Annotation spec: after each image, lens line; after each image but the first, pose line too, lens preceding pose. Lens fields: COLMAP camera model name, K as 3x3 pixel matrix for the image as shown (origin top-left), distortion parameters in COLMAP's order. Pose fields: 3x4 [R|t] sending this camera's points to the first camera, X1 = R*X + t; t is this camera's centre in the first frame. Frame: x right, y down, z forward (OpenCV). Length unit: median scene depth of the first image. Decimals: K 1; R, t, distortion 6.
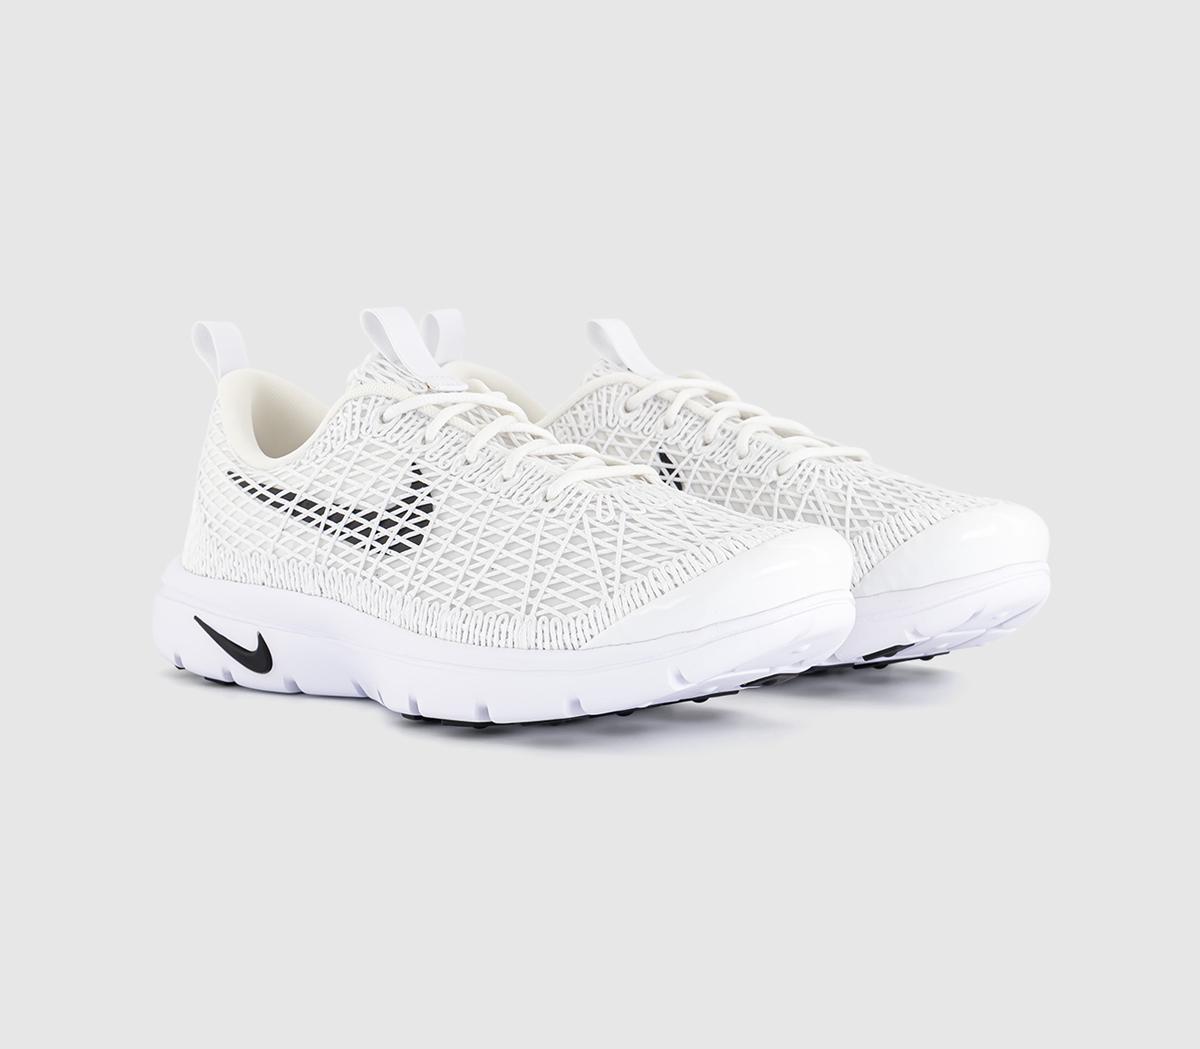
lens RADIAL K [[1738.4, 0, 600.0], [0, 1738.4, 524.5], [0, 0, 1]] dist [-0.009516, -0.020299]
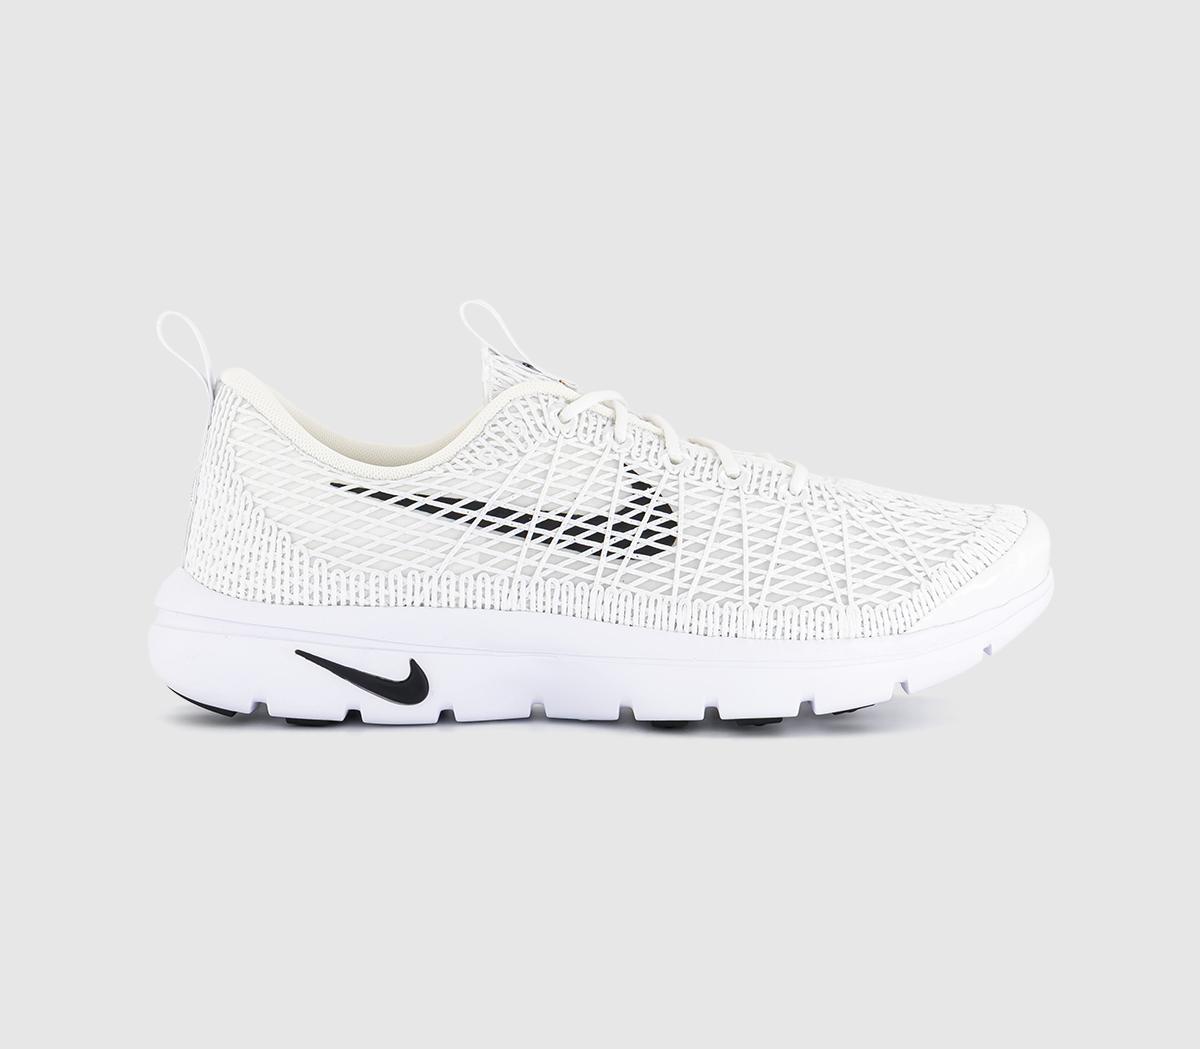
lens RADIAL K [[1738.4, 0, 600.0], [0, 1738.4, 524.5], [0, 0, 1]] dist [-0.009516, -0.020299]
pose [[0.827904, -0.053579, 0.558305, -0.660369], [0.055038, 0.998383, 0.014197, -0.016090], [-0.558163, 0.018974, 0.829514, 0.212288]]
